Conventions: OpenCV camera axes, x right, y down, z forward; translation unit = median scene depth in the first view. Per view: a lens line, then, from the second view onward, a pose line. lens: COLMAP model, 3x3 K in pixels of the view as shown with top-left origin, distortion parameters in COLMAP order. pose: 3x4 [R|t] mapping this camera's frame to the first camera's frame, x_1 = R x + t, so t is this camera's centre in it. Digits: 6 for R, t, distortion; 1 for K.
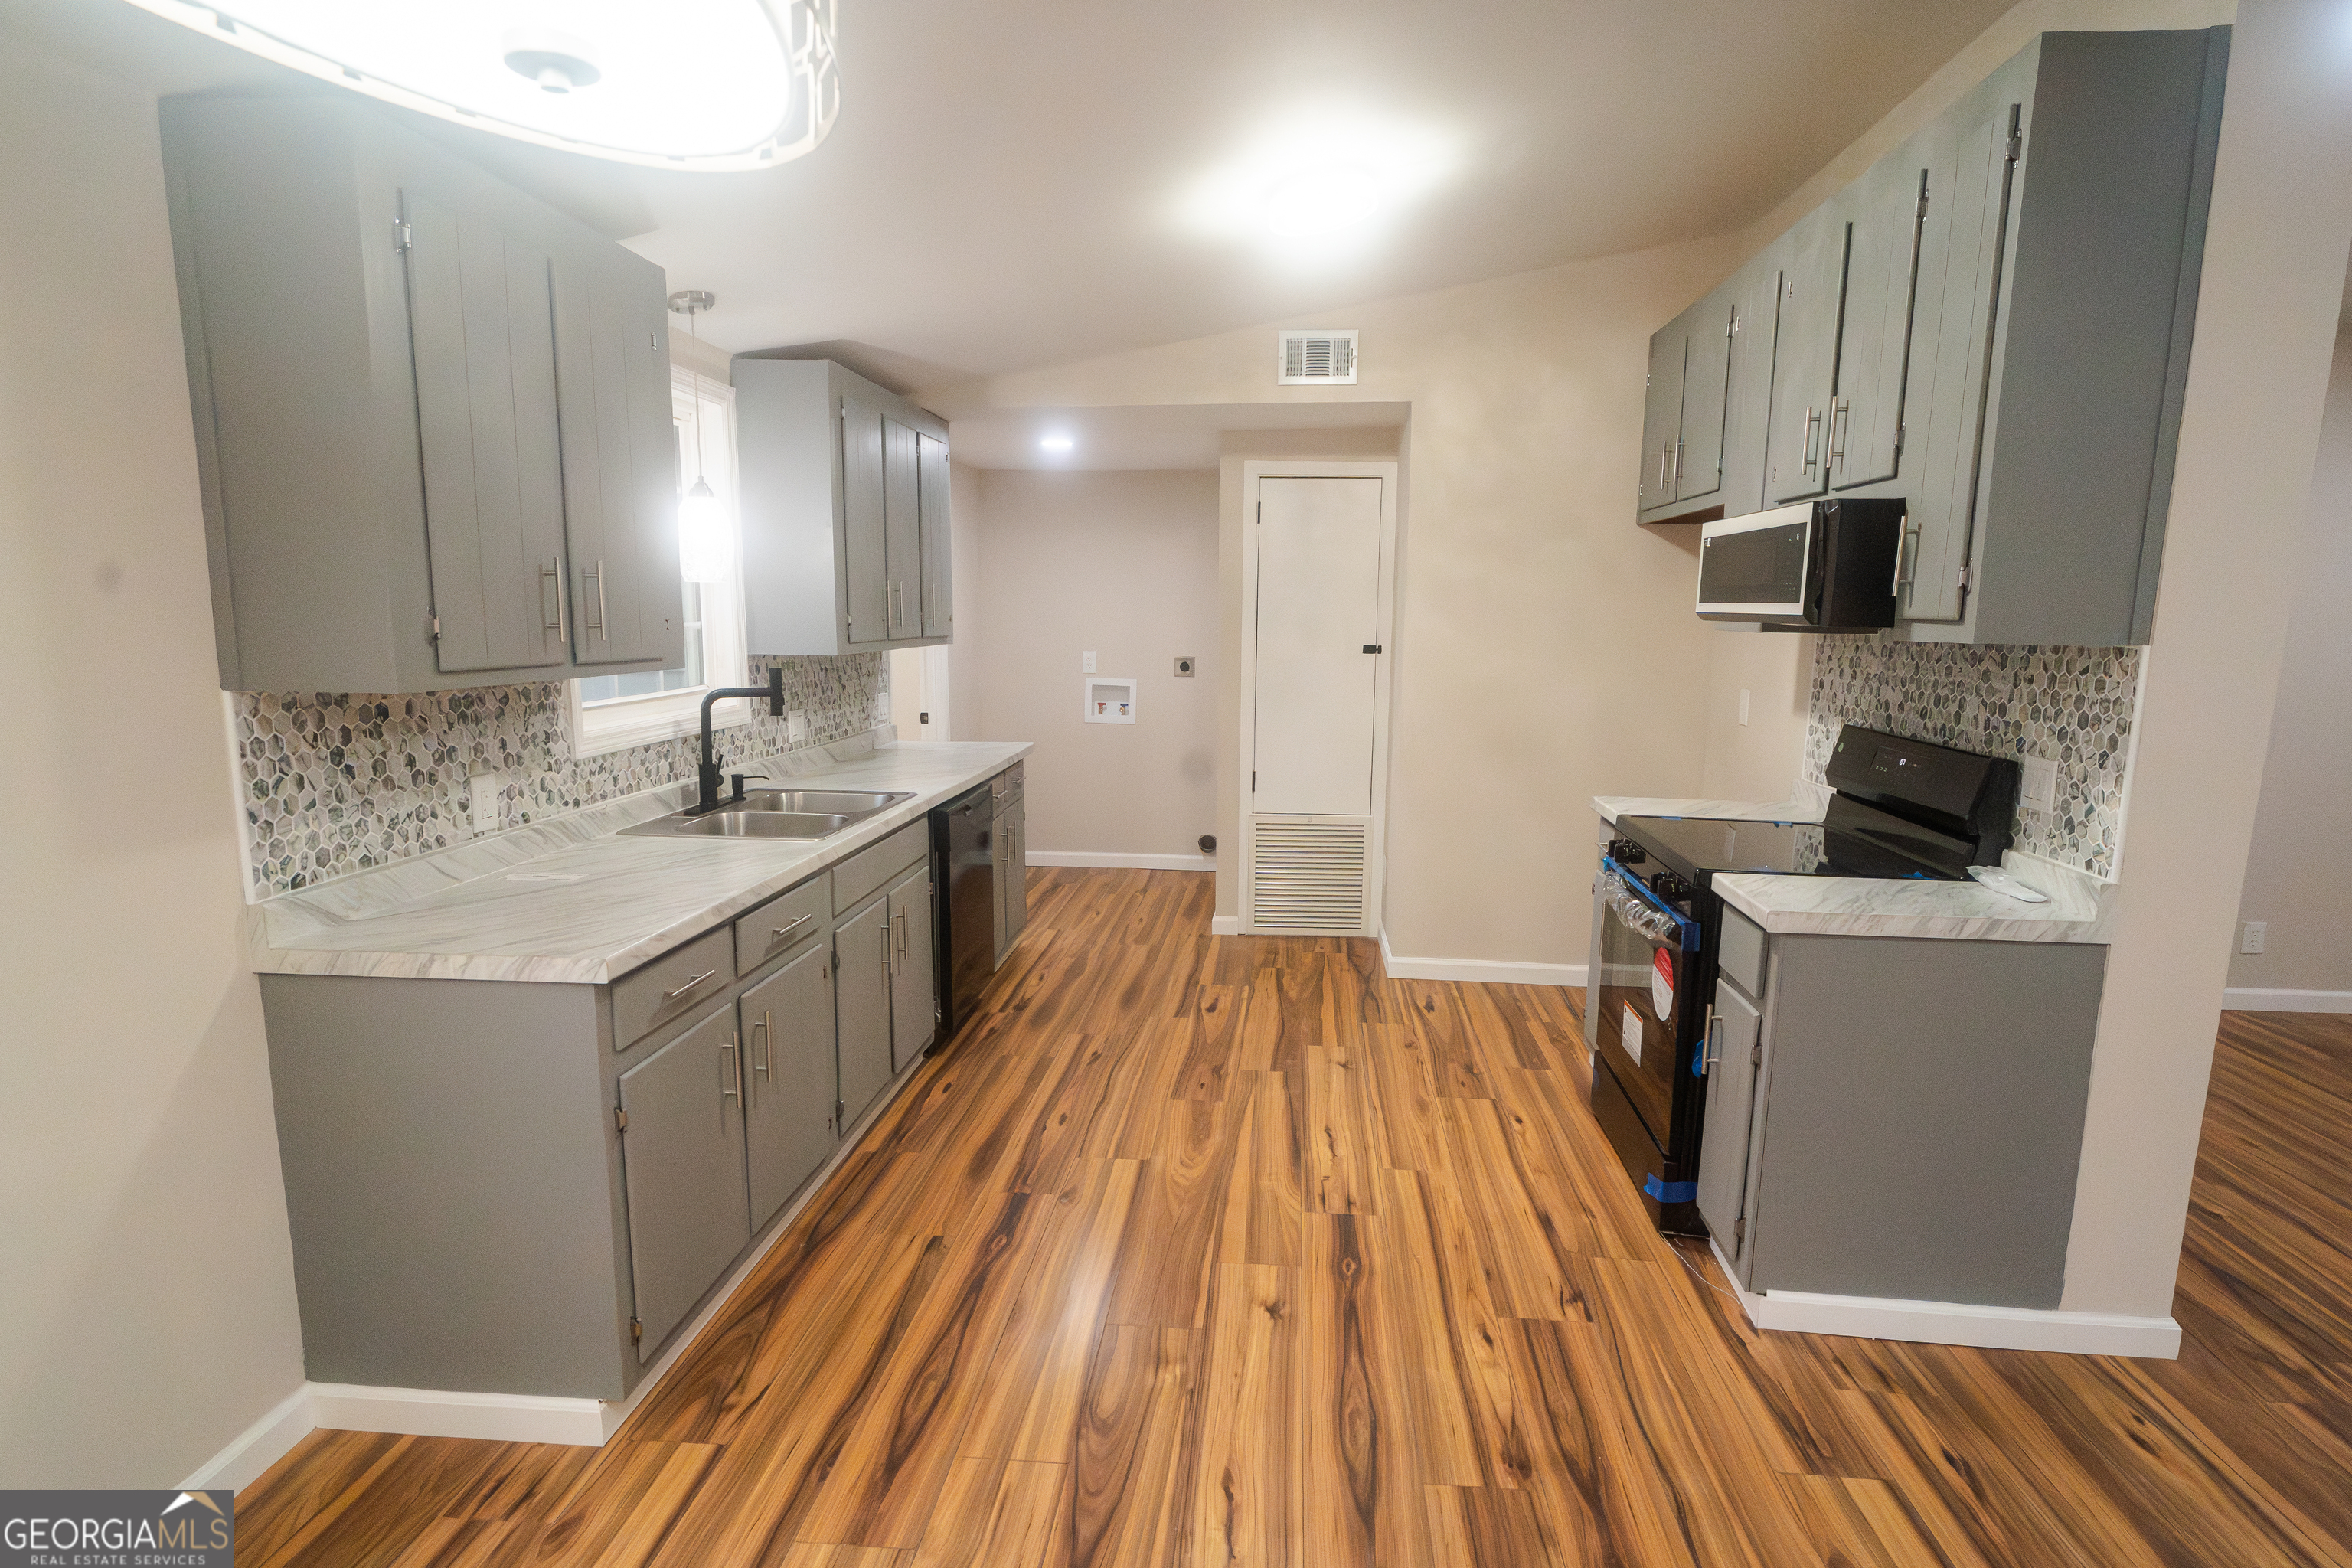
lens RADIAL K [[1238.8, 0, 1189.0], [0, 1238.8, 812.9], [0, 0, 1]] dist [-0.010188, 0.004402]
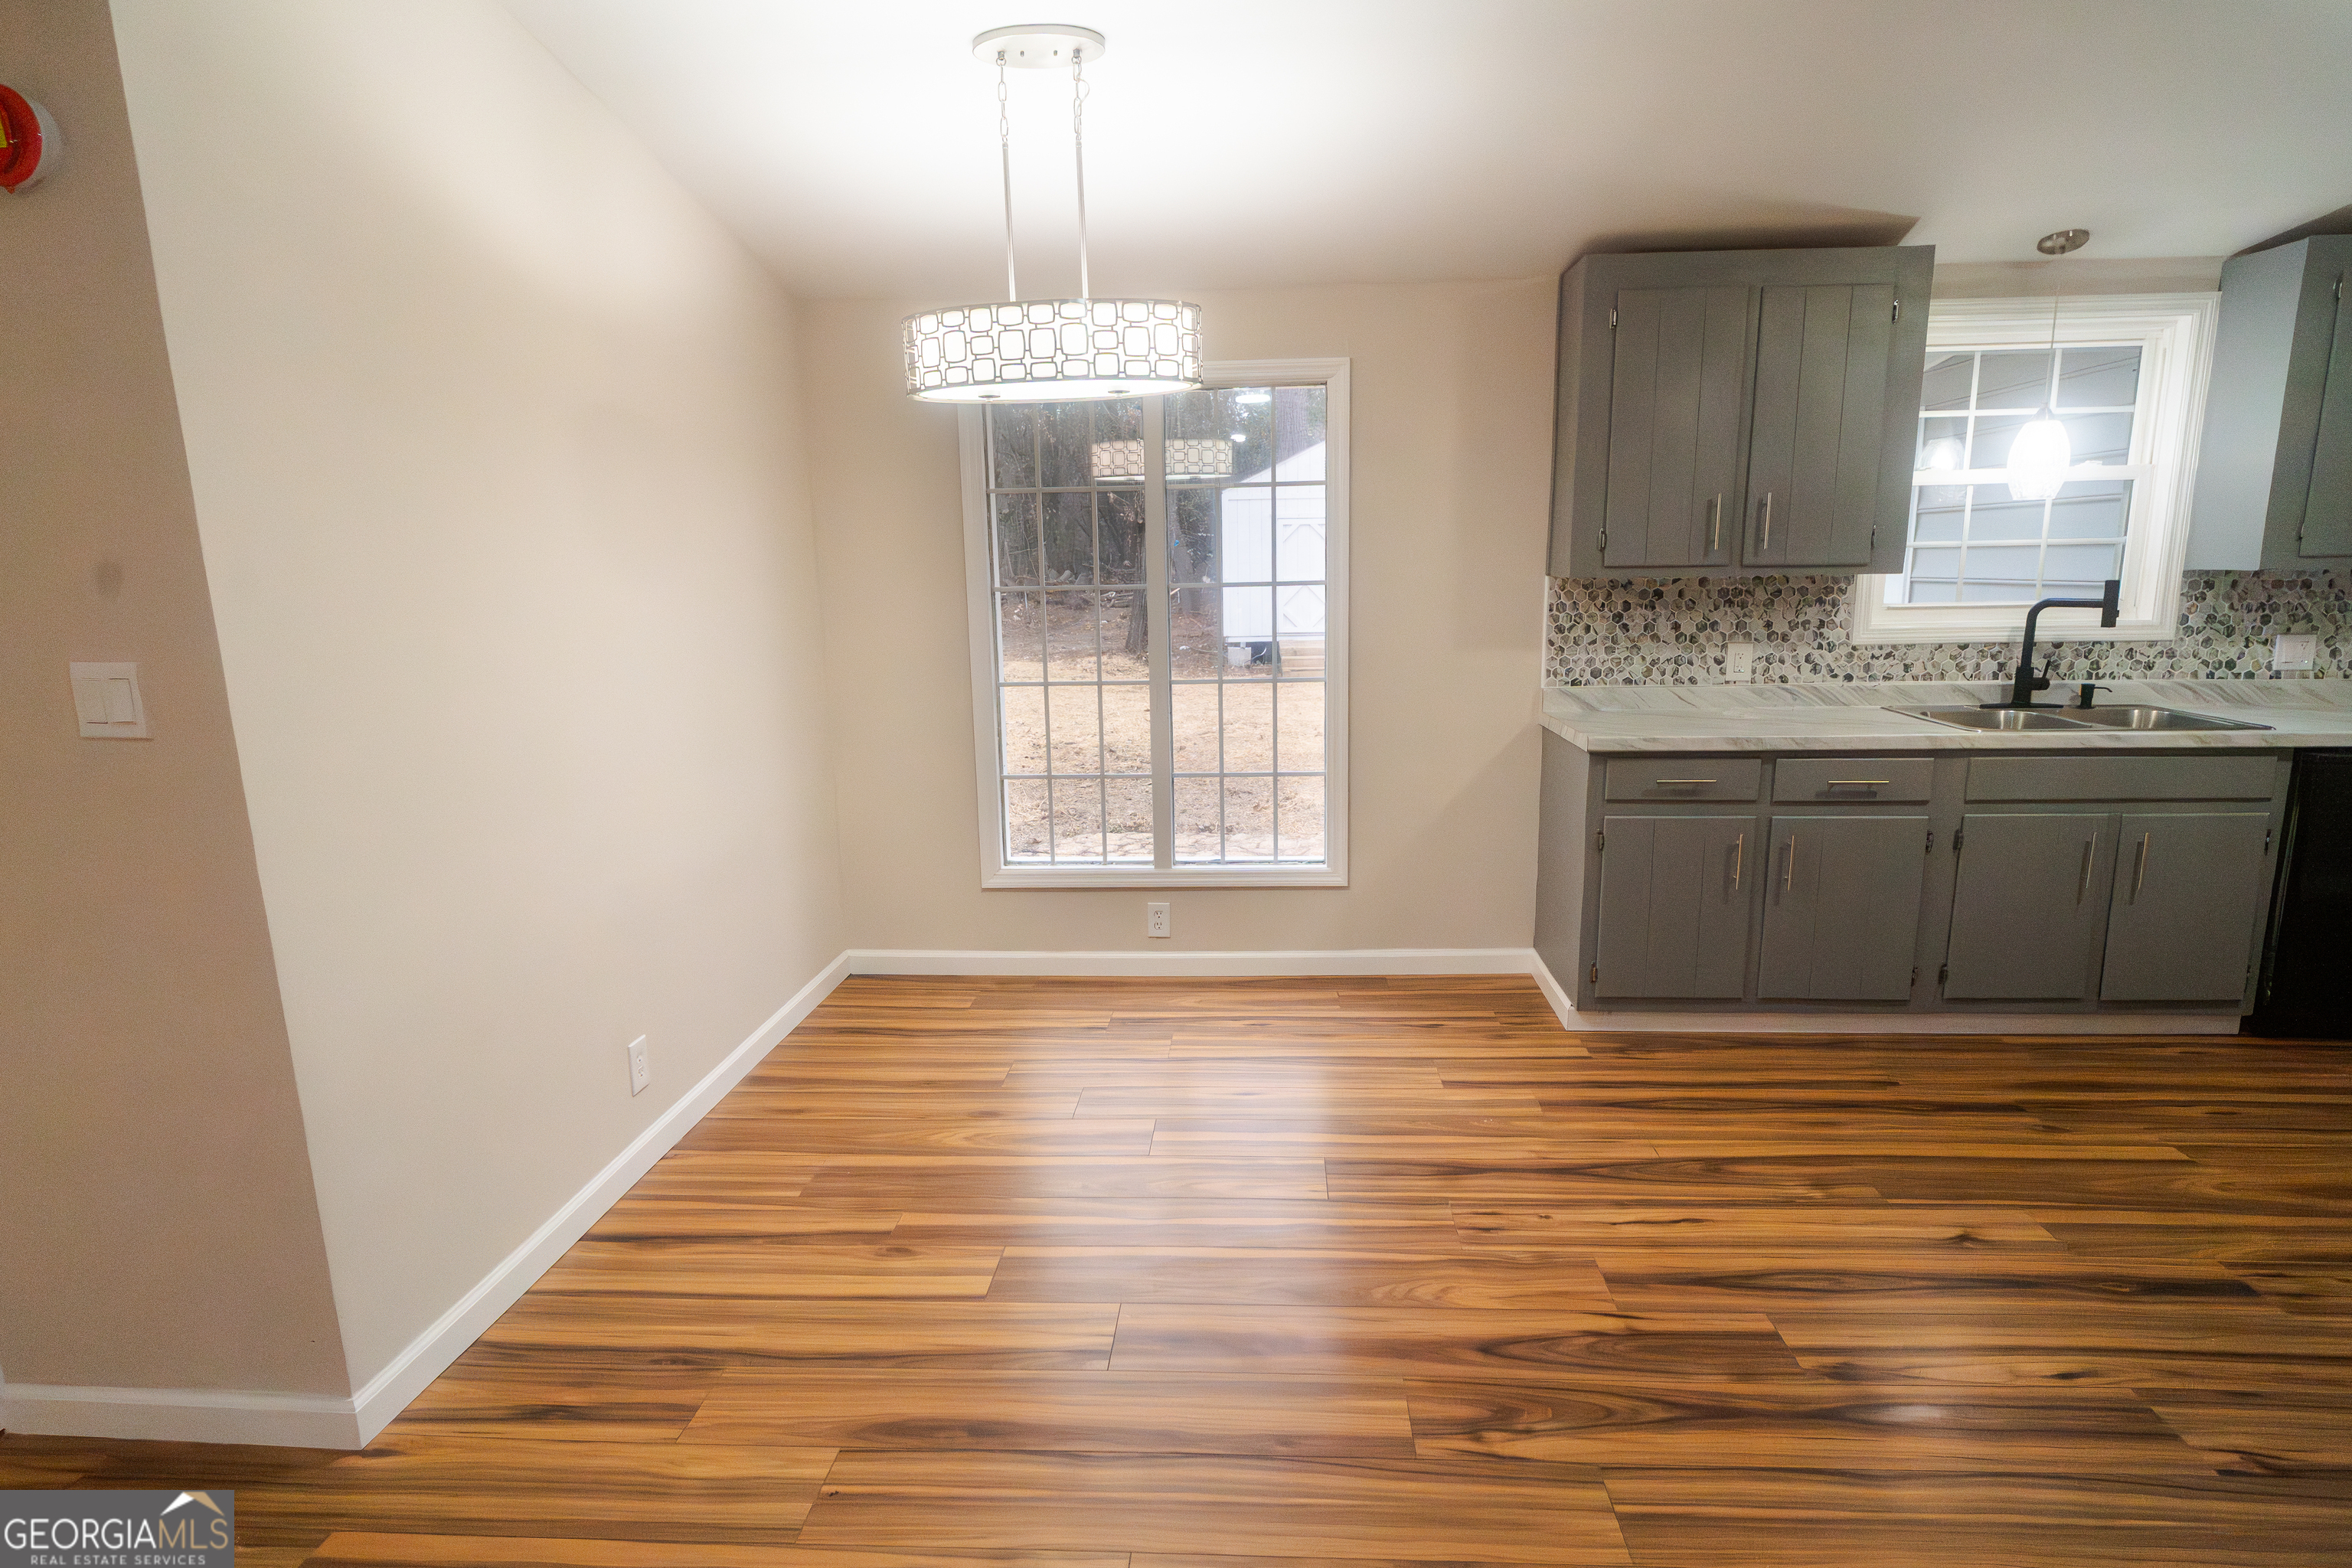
lens RADIAL K [[1238.8, 0, 1190.8], [0, 1238.8, 806.9], [0, 0, 1]] dist [-0.010188, 0.004402]
pose [[0.024572, 0.187070, -0.982039, 0.862466], [-0.145168, 0.972591, 0.181638, -0.012418], [0.989102, 0.138098, 0.051055, 0.280341]]
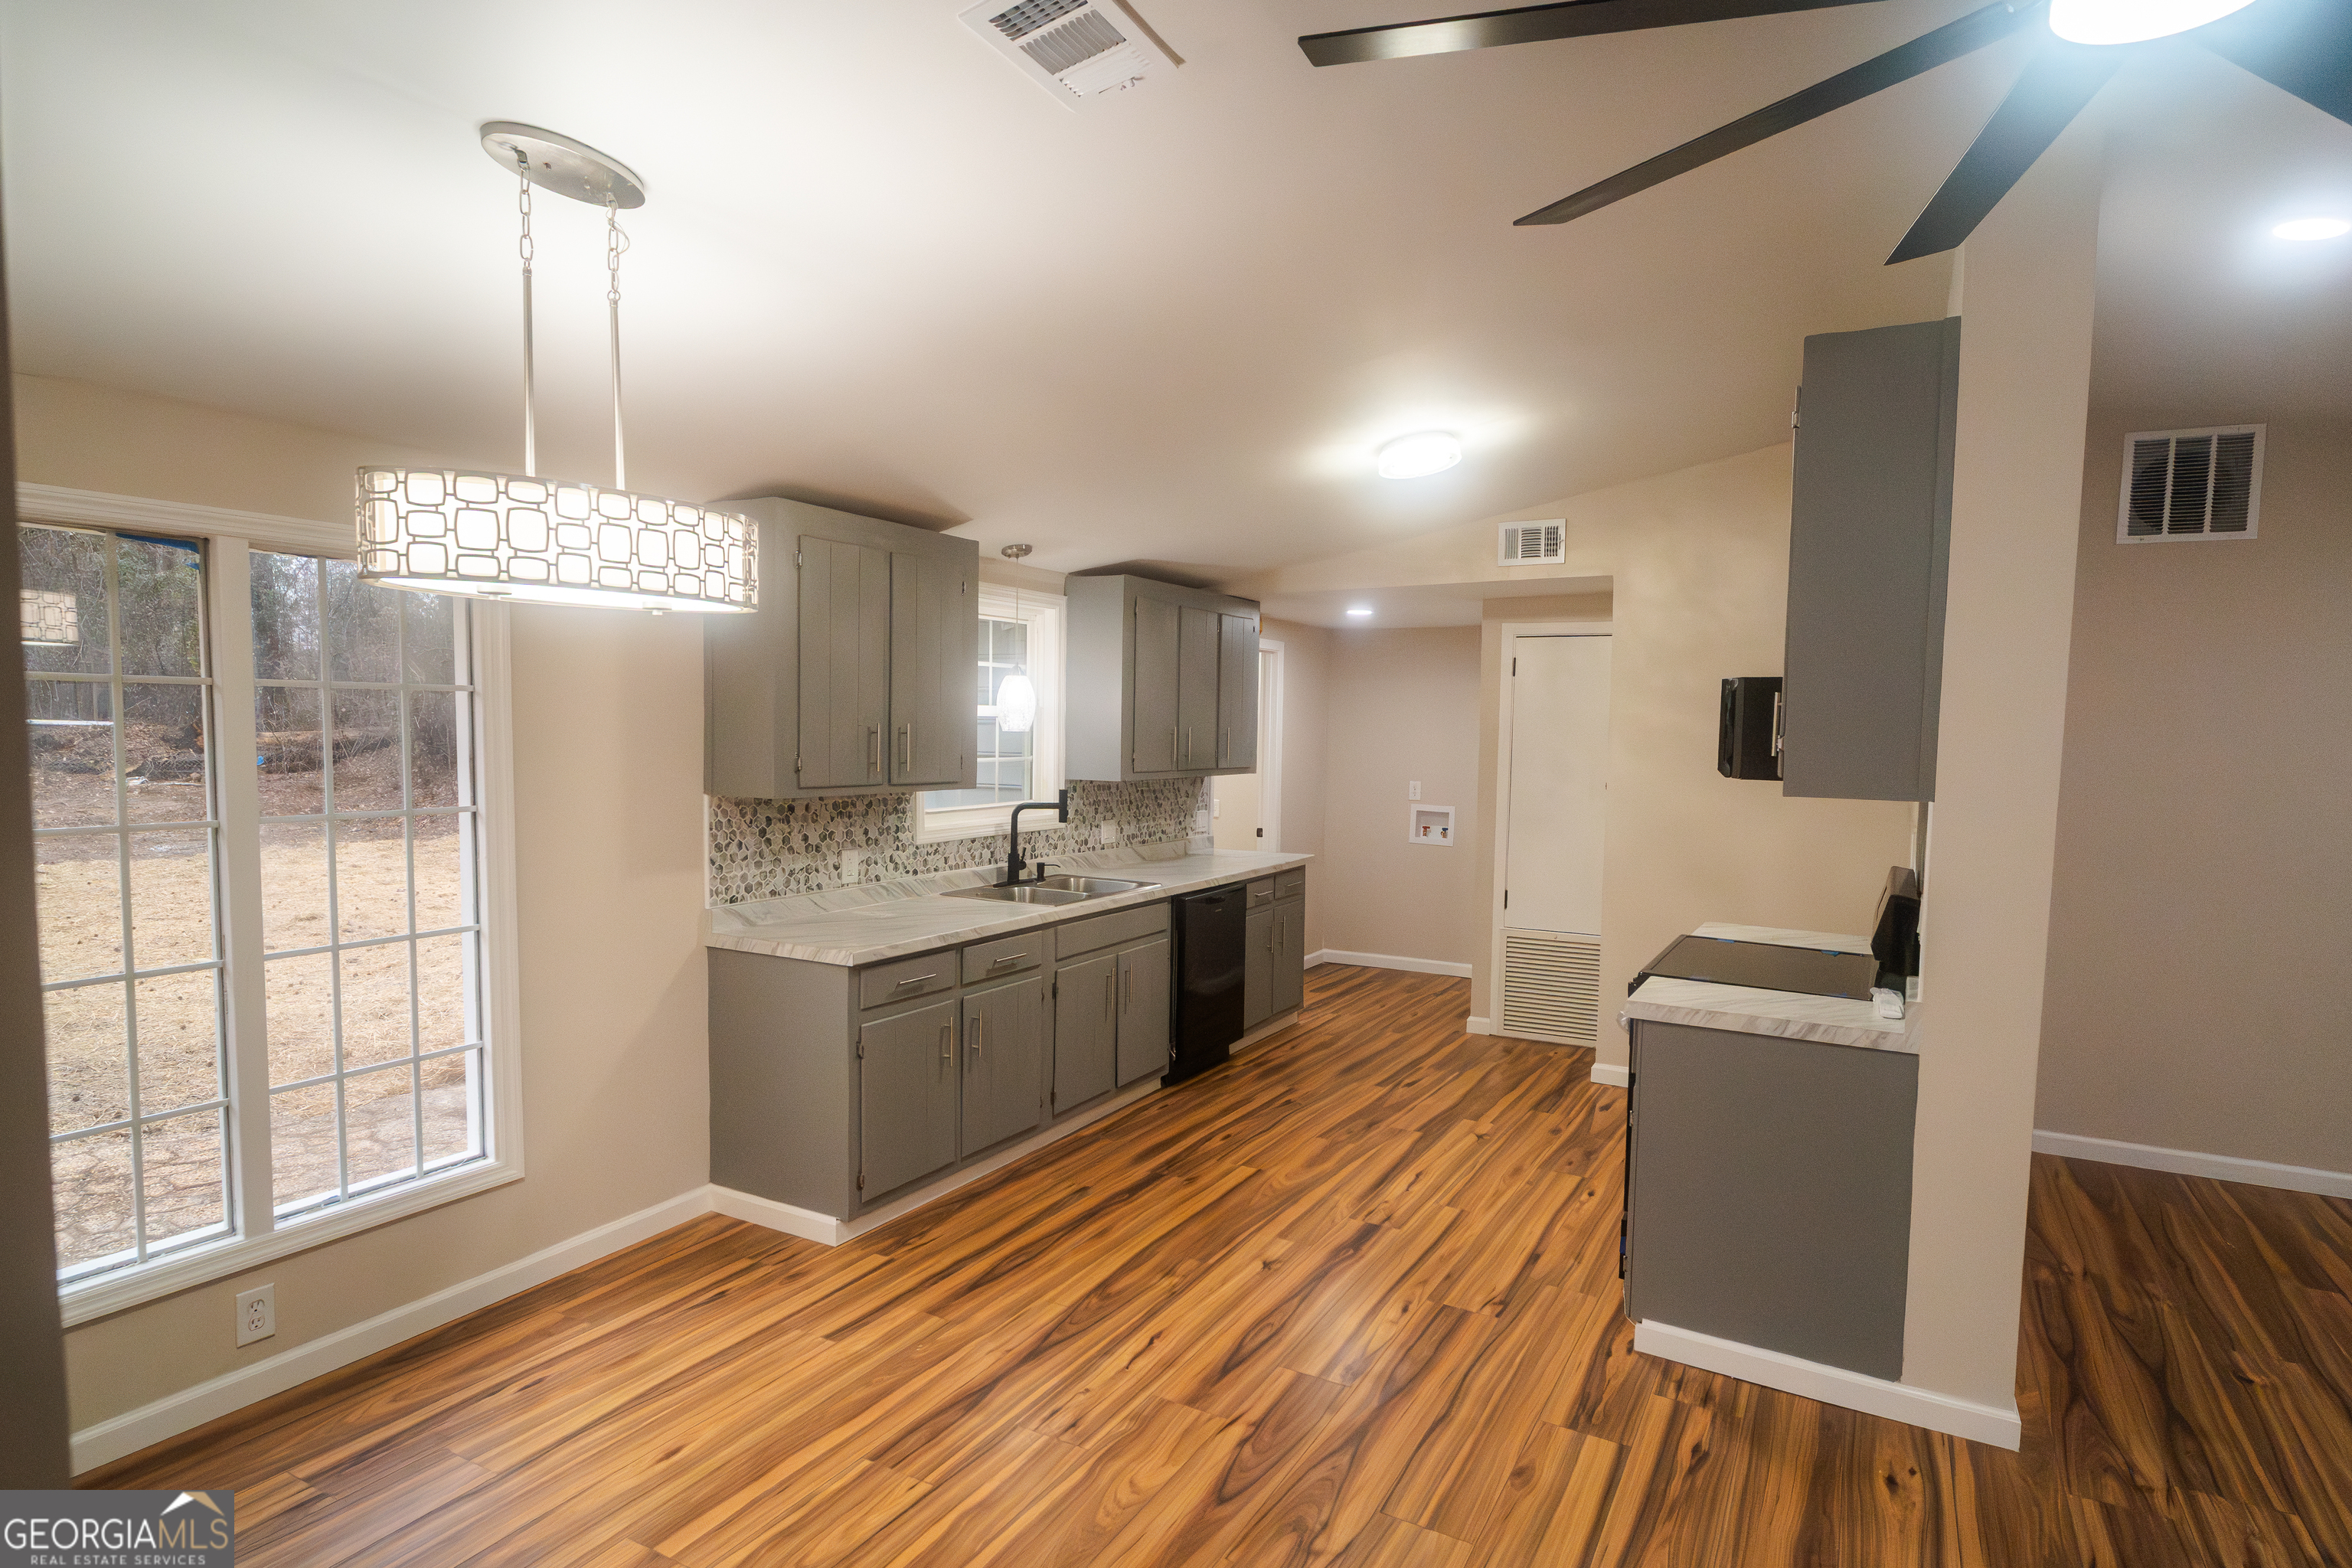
lens RADIAL K [[1238.8, 0, 1182.2], [0, 1238.8, 804.9], [0, 0, 1]] dist [-0.010188, 0.004402]
pose [[0.909728, 0.031093, -0.414038, 0.491144], [-0.074346, 0.993274, -0.088763, 0.022820], [0.408494, 0.111532, 0.905921, -0.311082]]
